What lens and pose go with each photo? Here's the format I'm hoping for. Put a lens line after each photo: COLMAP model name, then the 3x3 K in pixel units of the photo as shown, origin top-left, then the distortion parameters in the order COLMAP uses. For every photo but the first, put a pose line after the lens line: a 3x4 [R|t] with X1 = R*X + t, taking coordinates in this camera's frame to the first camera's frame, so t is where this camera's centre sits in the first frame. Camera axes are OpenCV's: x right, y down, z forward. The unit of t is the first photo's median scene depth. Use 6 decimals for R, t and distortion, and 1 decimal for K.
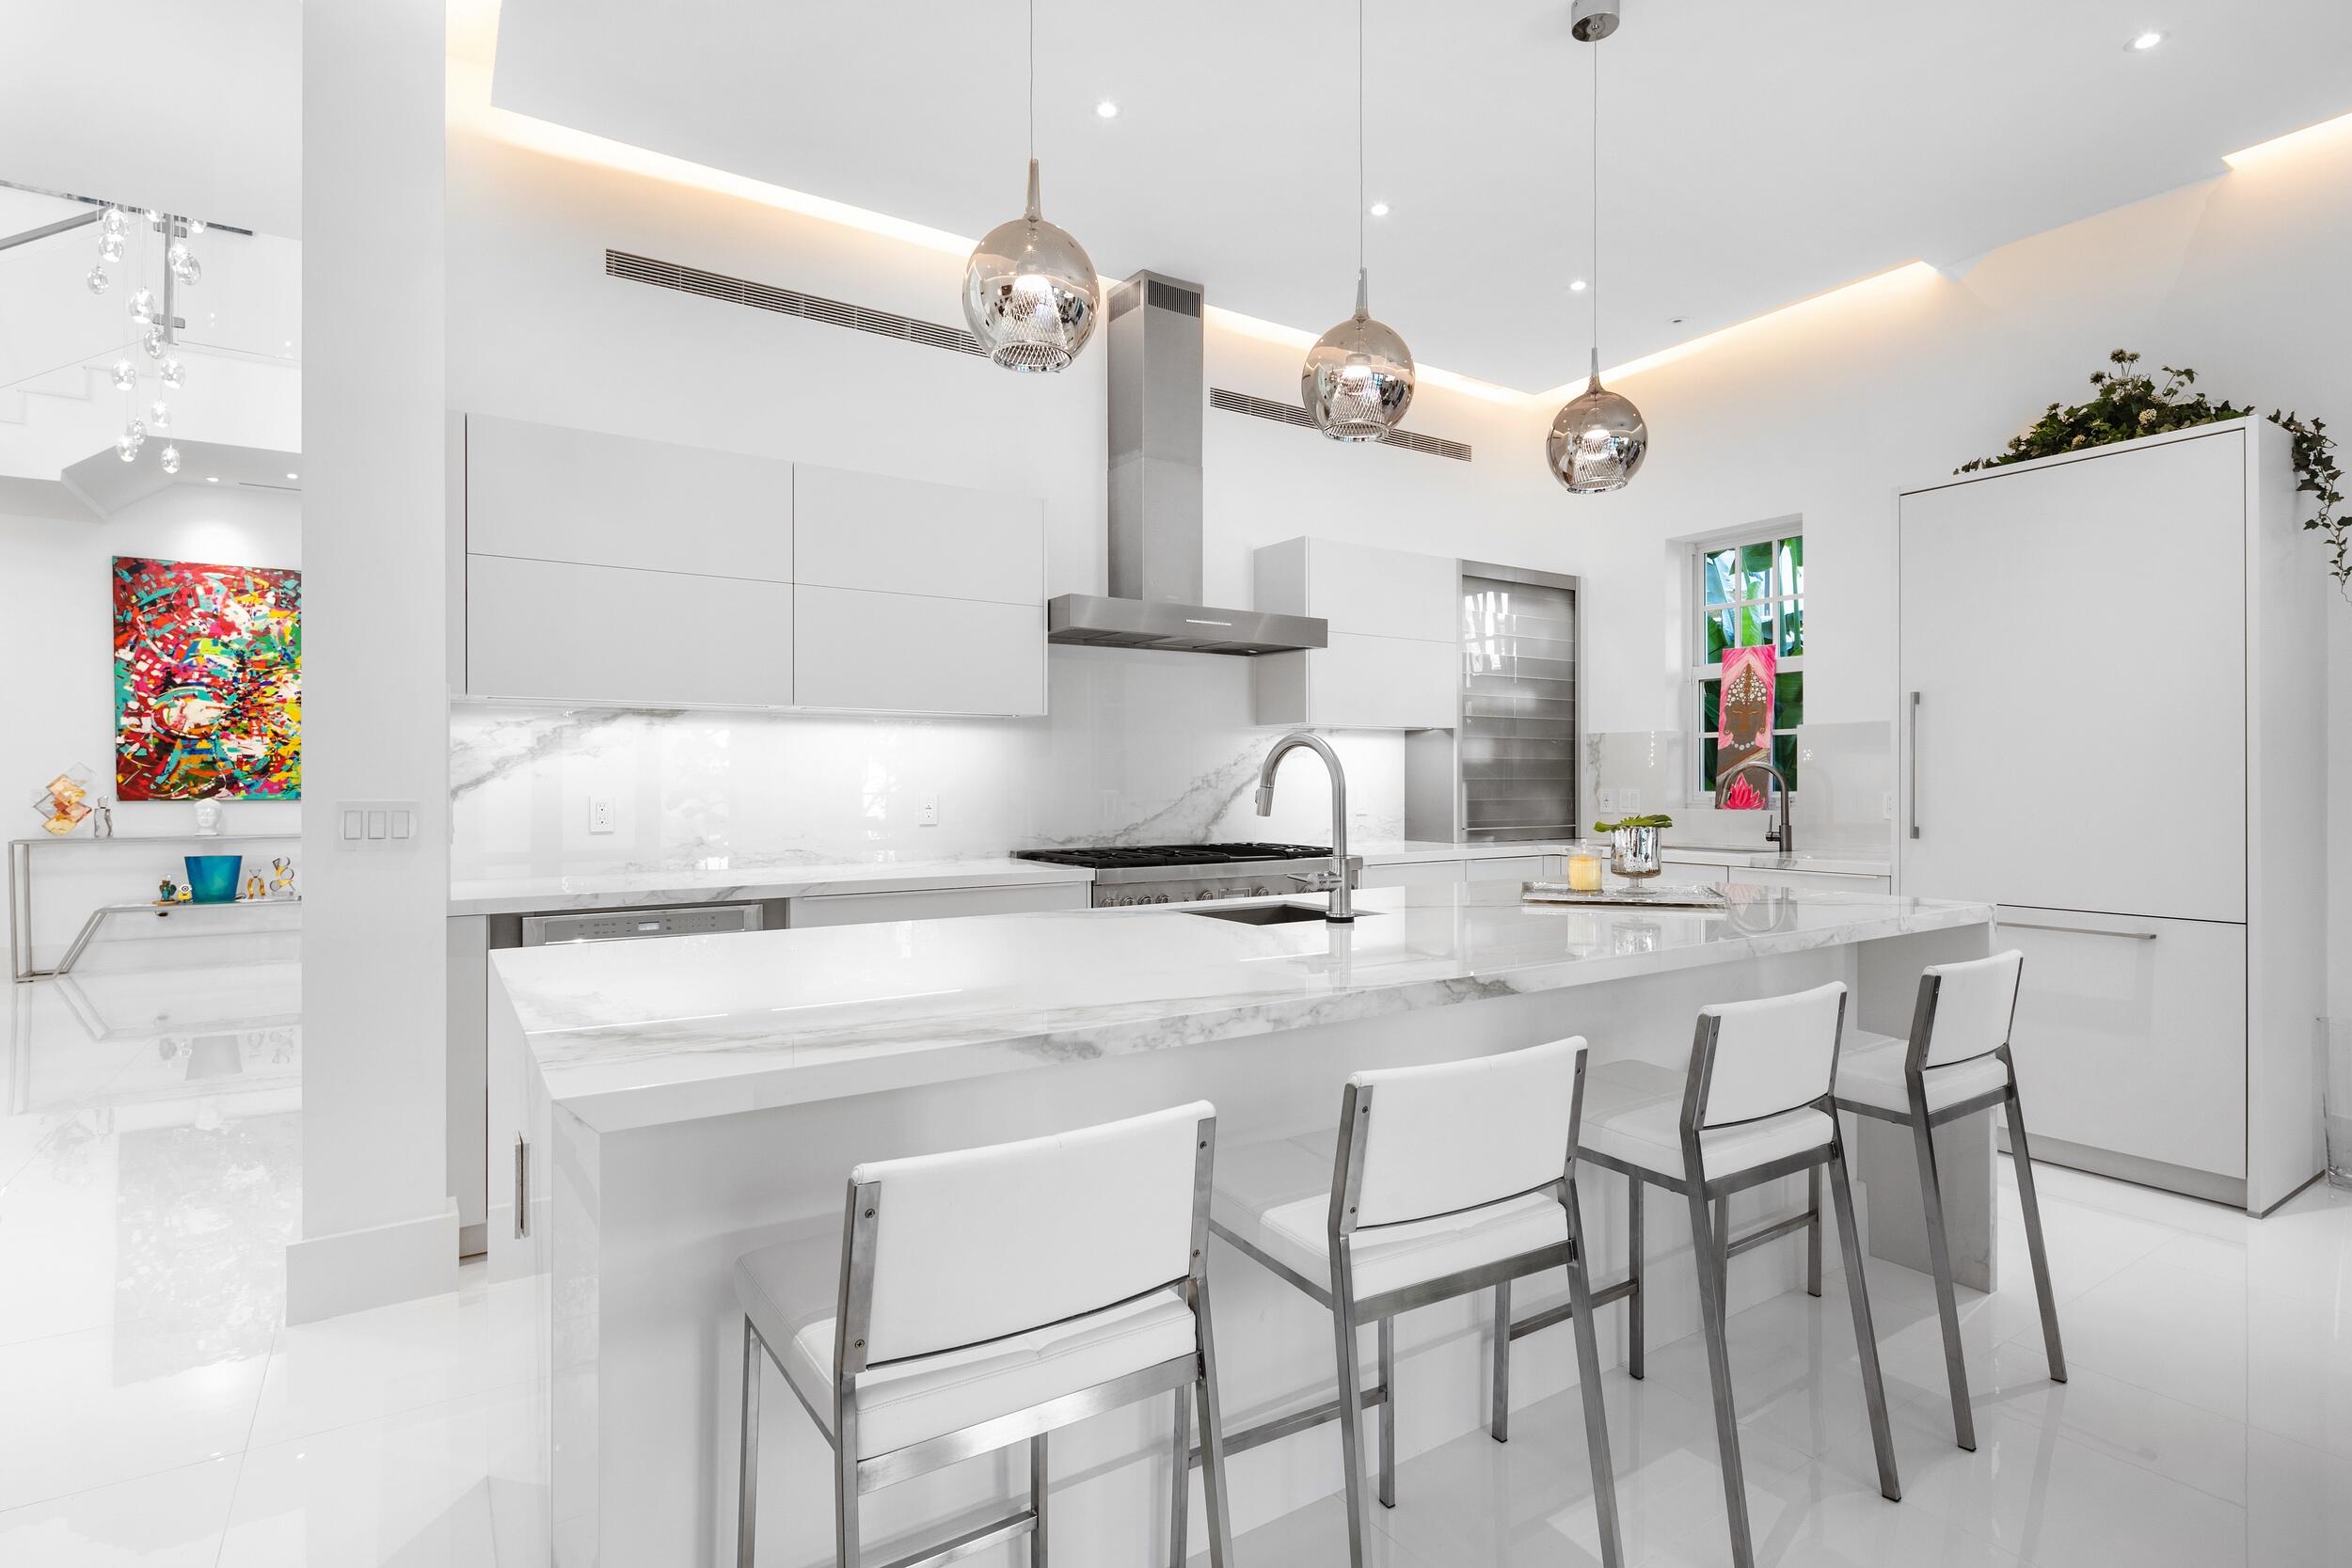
lens RADIAL K [[1159.9, 0, 1188.9], [0, 1159.9, 787.7], [0, 0, 1]] dist [0.000110, -0.002297]
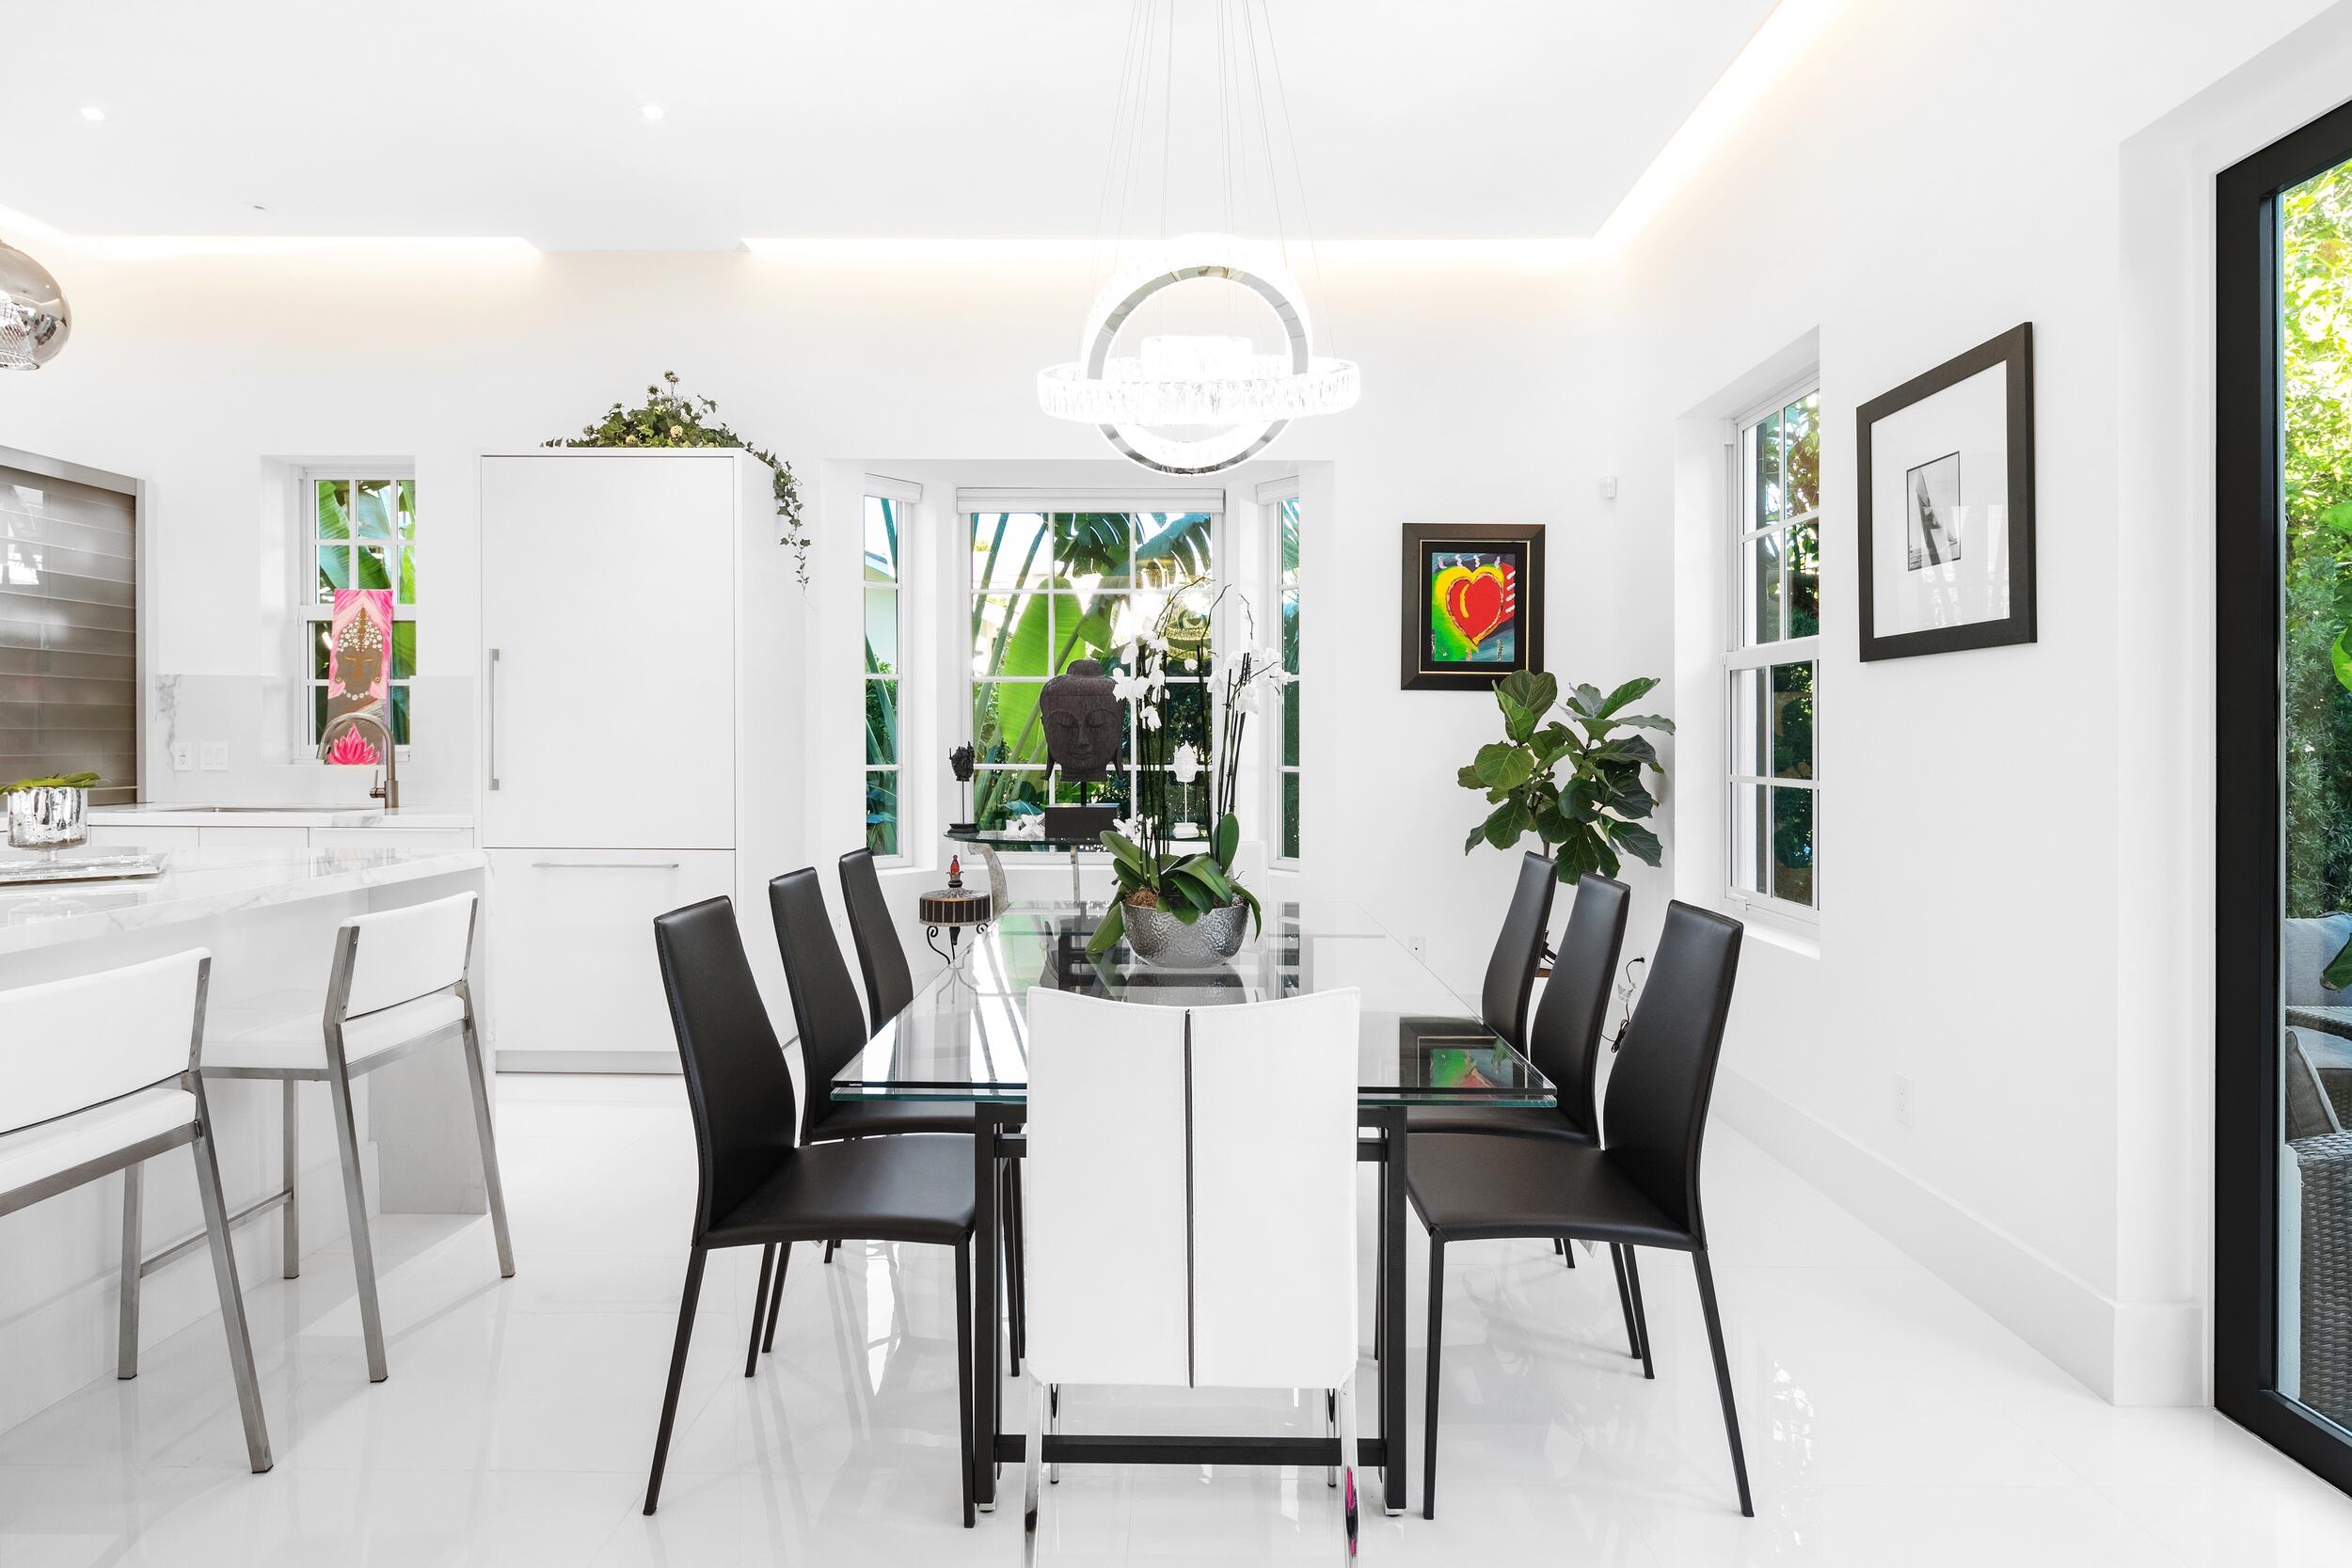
lens RADIAL K [[1159.9, 0, 1162.2], [0, 1159.9, 745.2], [0, 0, 1]] dist [0.000110, -0.002297]
pose [[0.551973, -0.000115, 0.833862, 0.173381], [-0.002329, 0.999996, 0.001679, 0.000766], [-0.833859, -0.002869, 0.551971, -0.132395]]
